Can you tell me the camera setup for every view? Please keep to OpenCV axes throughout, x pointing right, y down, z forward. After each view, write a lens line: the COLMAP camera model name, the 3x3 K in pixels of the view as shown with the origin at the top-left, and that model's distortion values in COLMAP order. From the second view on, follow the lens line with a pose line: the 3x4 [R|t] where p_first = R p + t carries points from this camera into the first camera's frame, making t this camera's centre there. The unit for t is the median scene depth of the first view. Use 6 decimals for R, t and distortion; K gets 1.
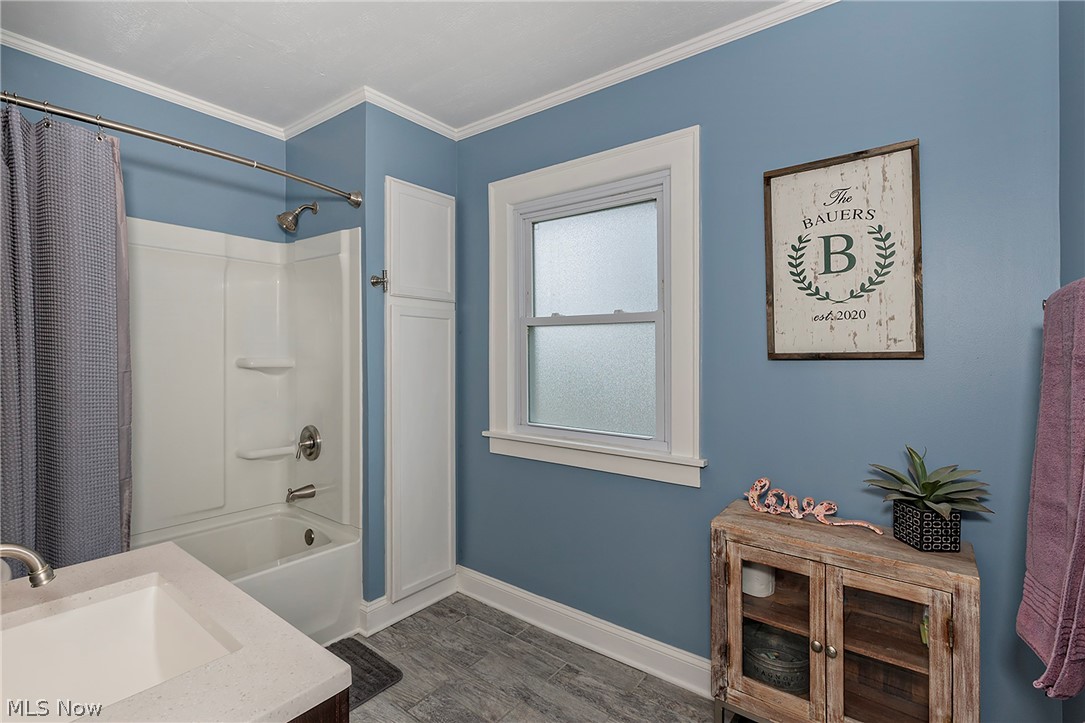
lens RADIAL K [[498.0, 0, 534.1], [0, 498.0, 356.7], [0, 0, 1]] dist [-0.003087, -0.000133]
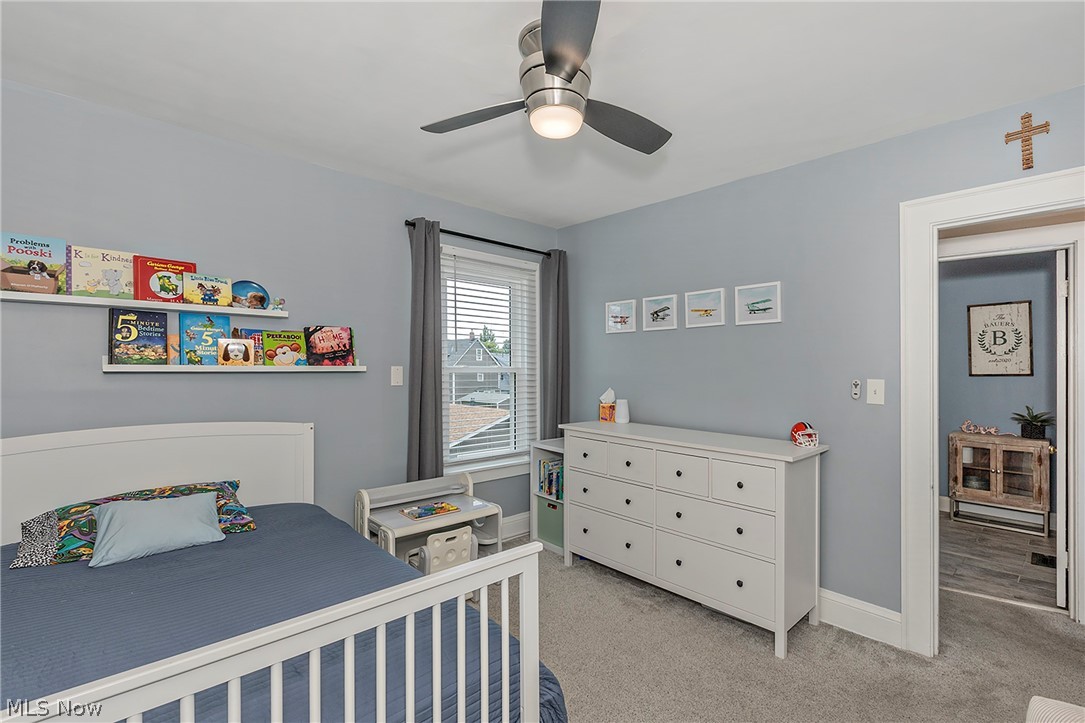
lens RADIAL K [[498.0, 0, 552.0], [0, 498.0, 369.7], [0, 0, 1]] dist [-0.003087, -0.000133]
pose [[0.986495, -0.008154, -0.163588, -1.423496], [0.008967, 0.999951, 0.004231, -0.066995], [0.163545, -0.005641, 0.986520, -2.179172]]
